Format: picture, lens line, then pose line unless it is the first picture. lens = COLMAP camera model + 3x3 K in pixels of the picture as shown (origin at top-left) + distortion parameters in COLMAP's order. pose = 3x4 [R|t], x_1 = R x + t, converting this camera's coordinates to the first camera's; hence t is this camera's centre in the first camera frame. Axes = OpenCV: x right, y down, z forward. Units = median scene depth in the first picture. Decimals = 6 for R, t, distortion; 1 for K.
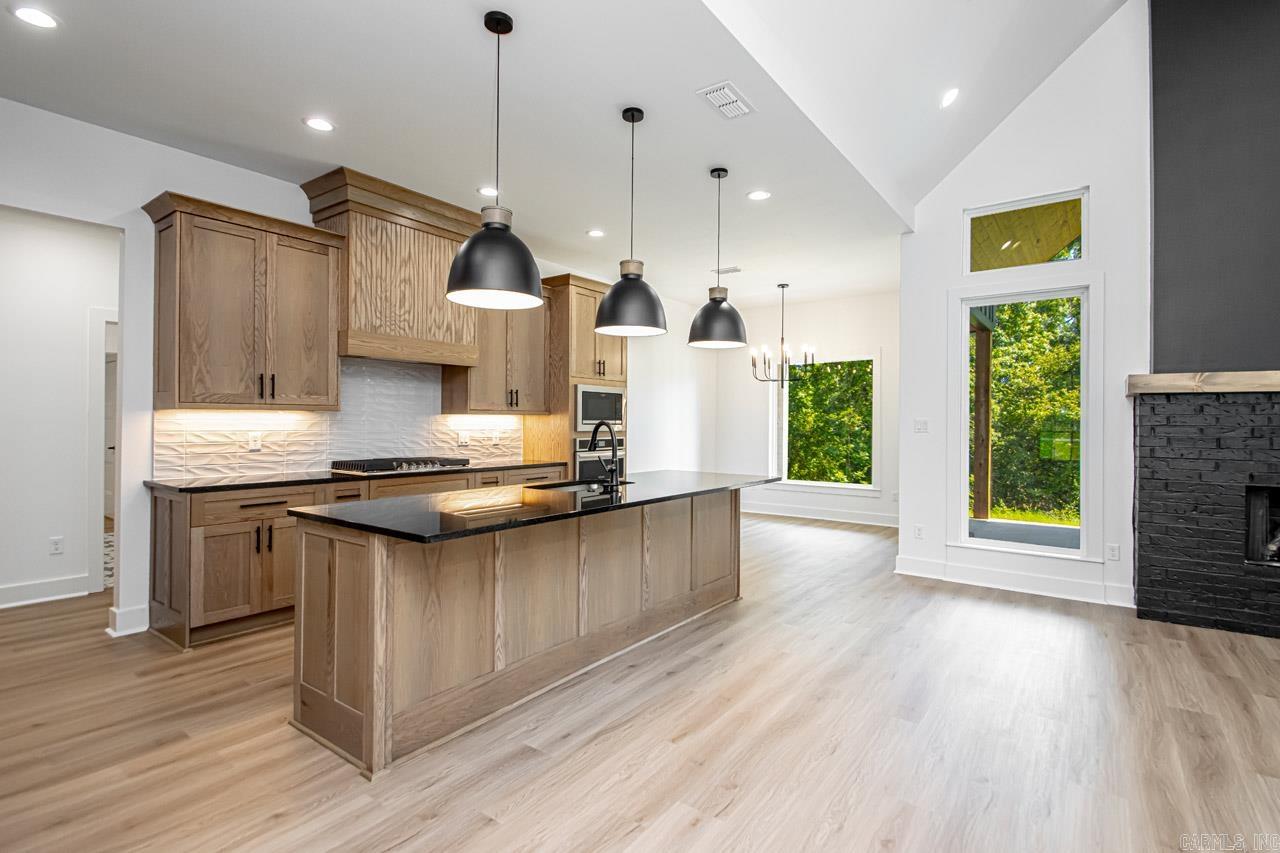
lens RADIAL K [[612.0, 0, 643.8], [0, 612.0, 412.6], [0, 0, 1]] dist [0.008130, -0.013857]
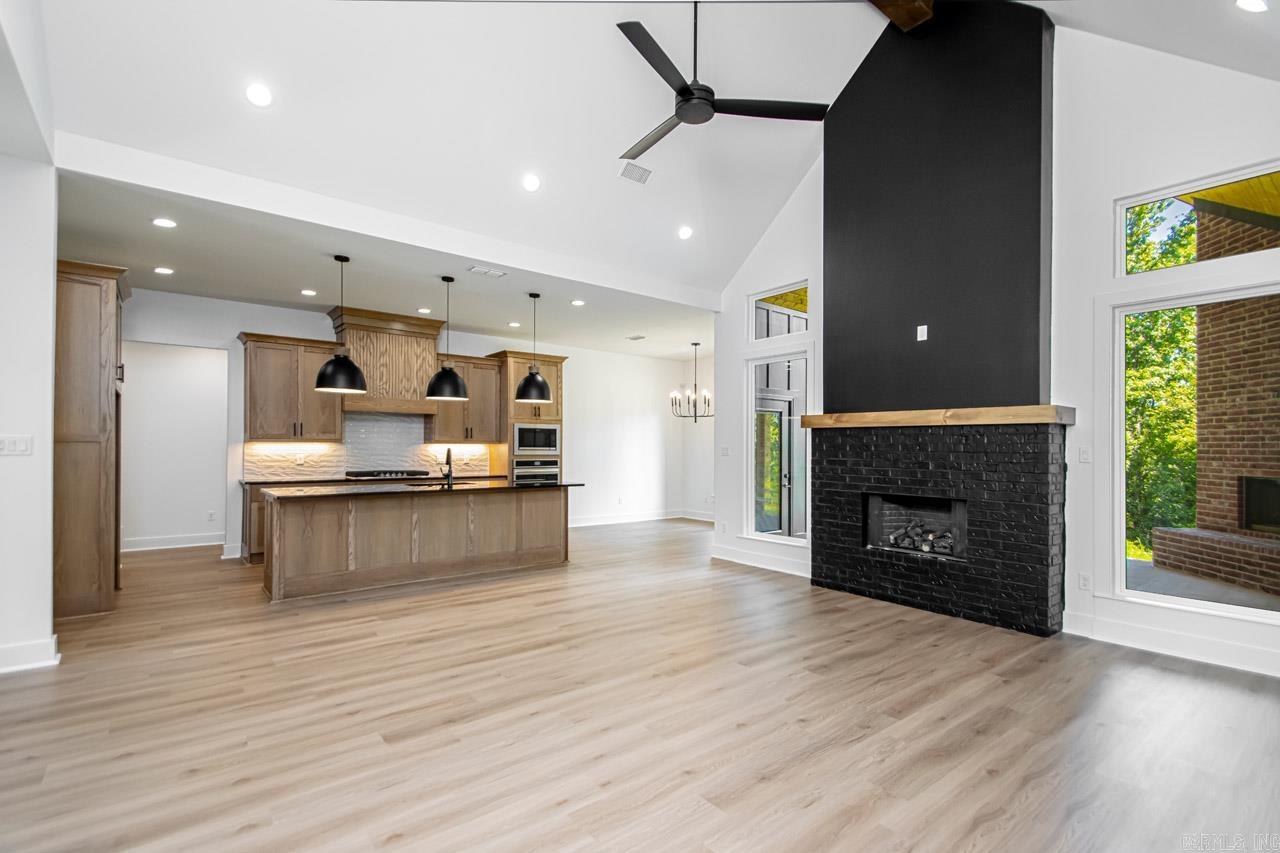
lens RADIAL K [[612.0, 0, 657.2], [0, 612.0, 428.0], [0, 0, 1]] dist [0.008130, -0.013857]
pose [[0.968803, -0.008832, -0.247673, 0.833437], [0.004499, 0.999827, -0.018057, -0.008016], [0.247790, 0.016379, 0.968675, -0.486185]]
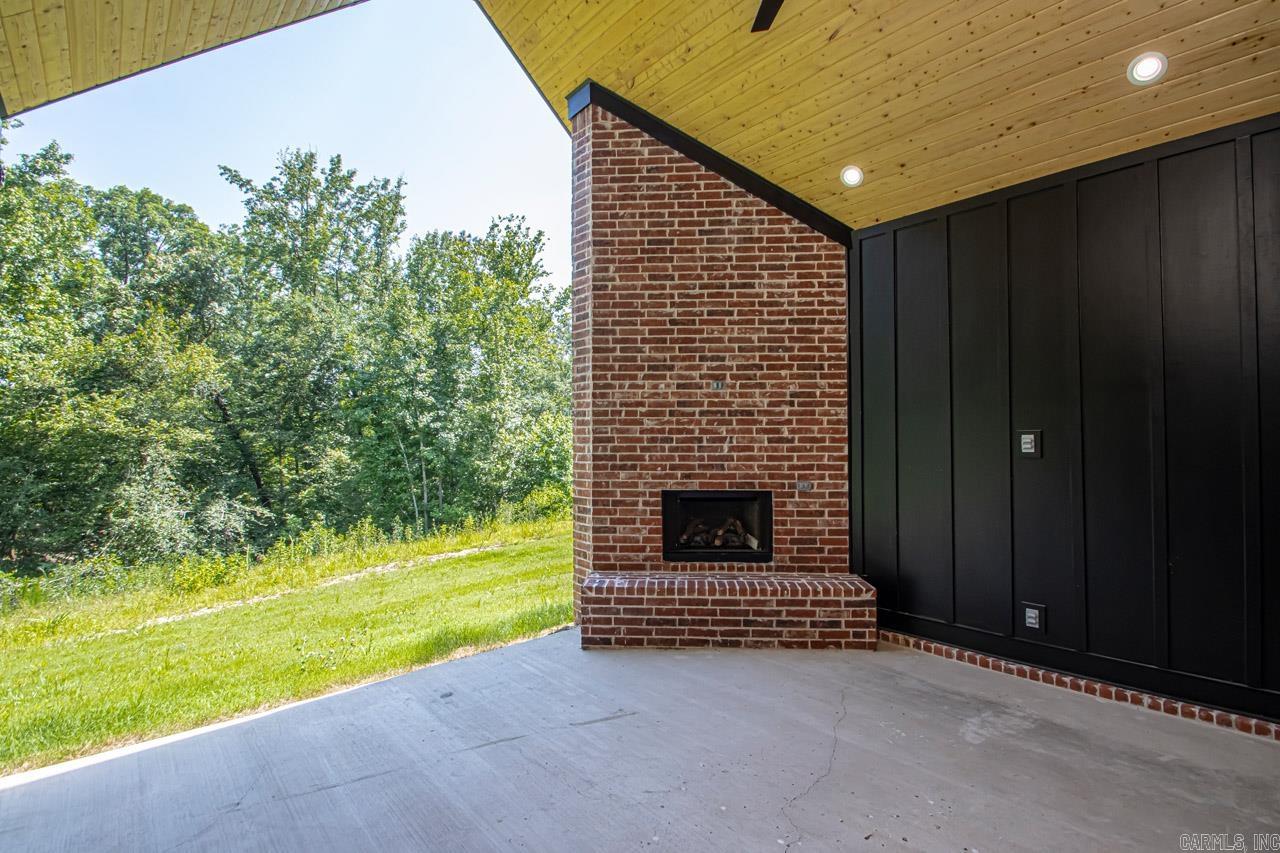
lens RADIAL K [[612.0, 0, 647.1], [0, 612.0, 427.5], [0, 0, 1]] dist [0.008130, -0.013857]
pose [[0.221302, 0.005827, 0.975188, 0.761061], [-0.012516, 0.999917, -0.003134, -0.020961], [-0.975125, -0.011512, 0.221356, 1.237515]]
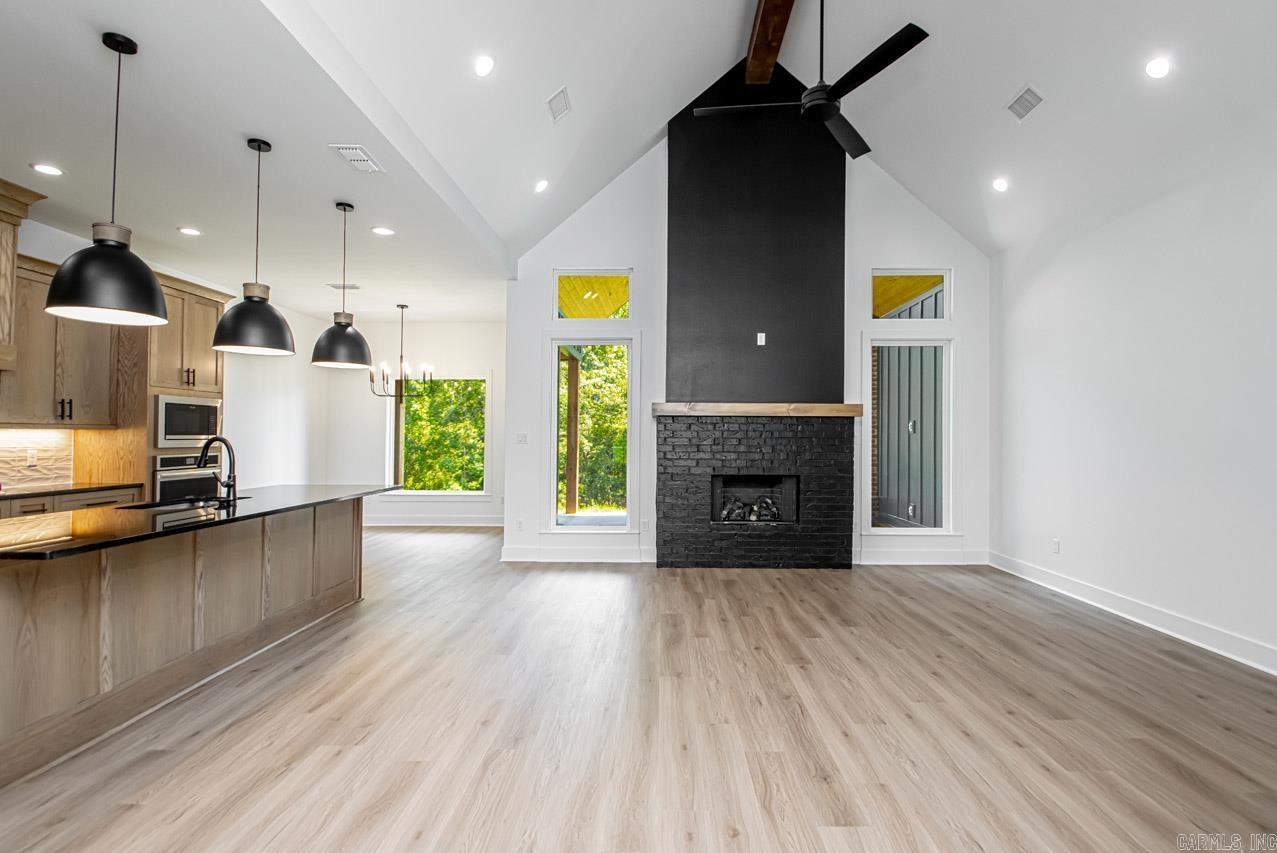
lens RADIAL K [[610.6, 0, 661.3], [0, 610.6, 422.6], [0, 0, 1]] dist [0.008130, -0.013857]
pose [[0.805653, 0.007511, 0.592340, -0.064168], [-0.005347, 0.999971, -0.005408, -0.007251], [-0.592364, 0.001190, 0.805670, -0.204354]]
